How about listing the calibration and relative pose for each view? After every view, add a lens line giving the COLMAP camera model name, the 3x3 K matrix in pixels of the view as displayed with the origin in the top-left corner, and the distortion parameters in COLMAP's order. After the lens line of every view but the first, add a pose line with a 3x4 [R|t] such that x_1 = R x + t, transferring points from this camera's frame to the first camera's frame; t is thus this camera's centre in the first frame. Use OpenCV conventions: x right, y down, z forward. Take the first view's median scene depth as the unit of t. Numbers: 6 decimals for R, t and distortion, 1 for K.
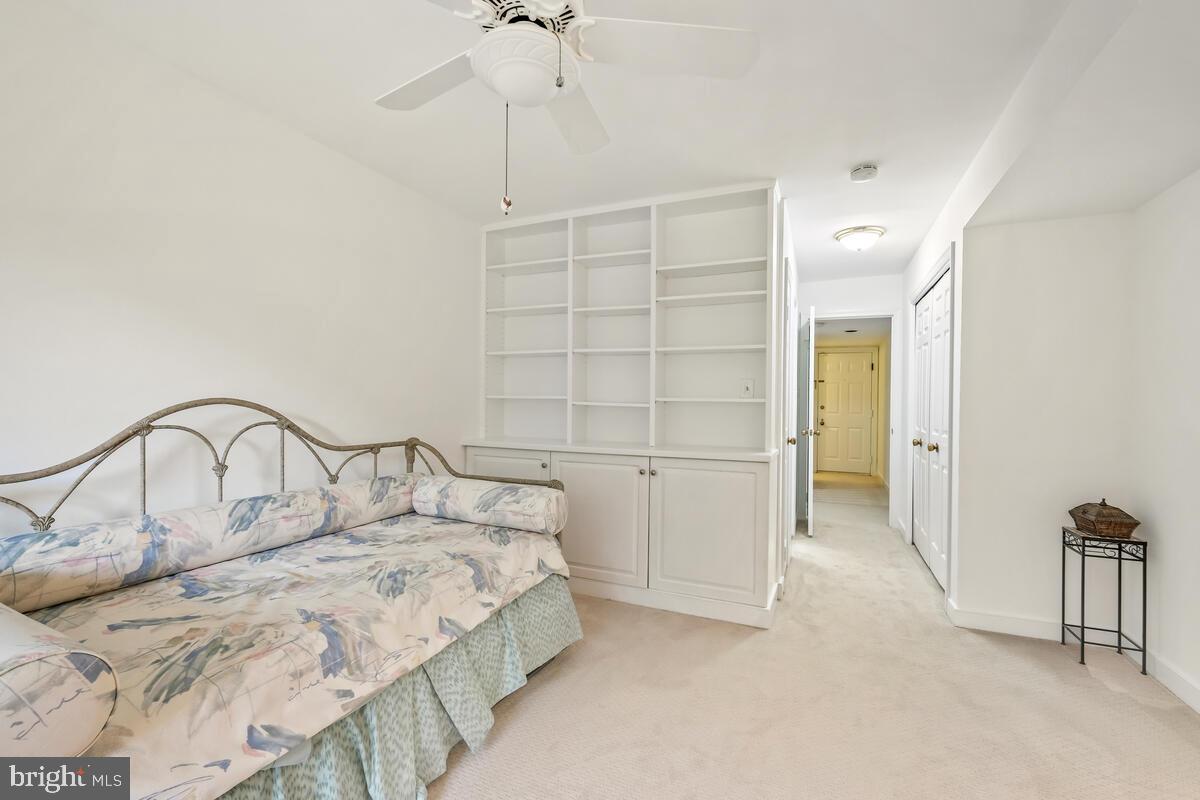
lens RADIAL K [[523.7, 0, 598.6], [0, 523.7, 399.7], [0, 0, 1]] dist [-0.003782, 0.000861]
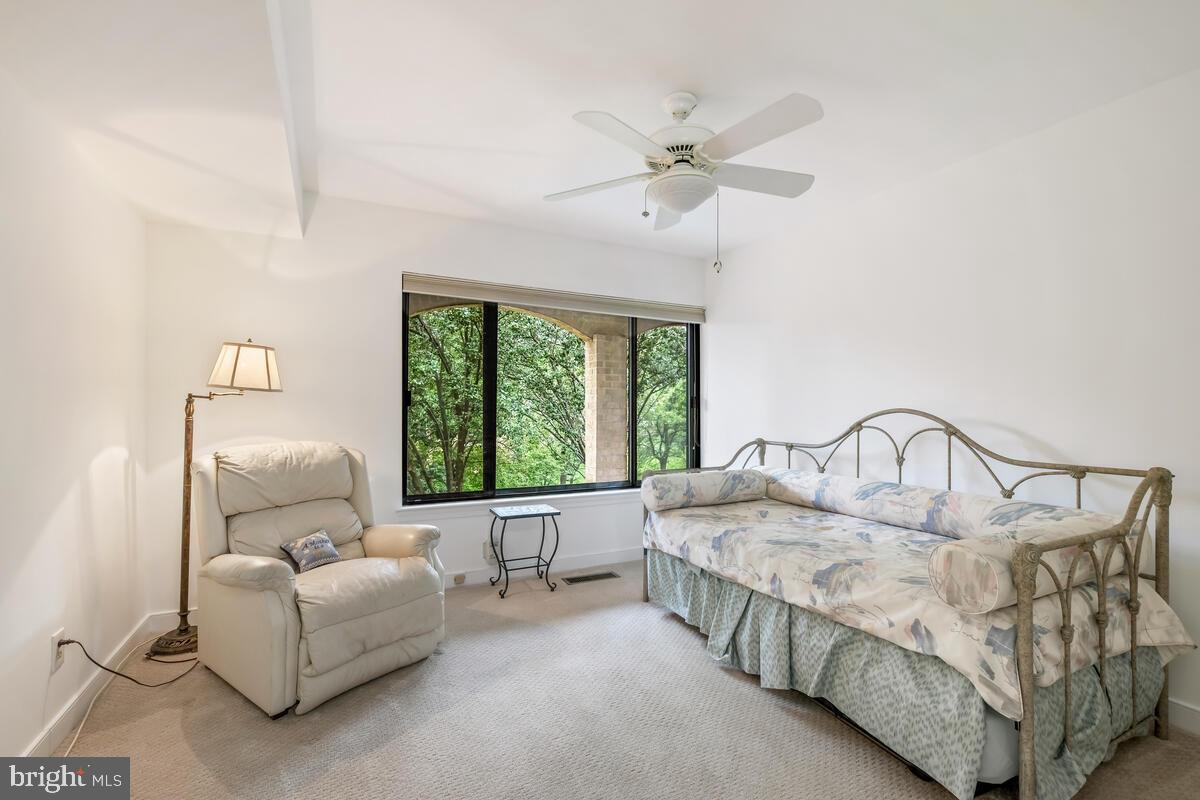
lens RADIAL K [[523.7, 0, 600.0], [0, 523.7, 403.9], [0, 0, 1]] dist [-0.003782, 0.000861]
pose [[-0.628858, -0.027349, -0.777039, 0.825175], [-0.015322, 0.999623, -0.022783, 0.028242], [0.777370, -0.002422, -0.629040, 1.242235]]
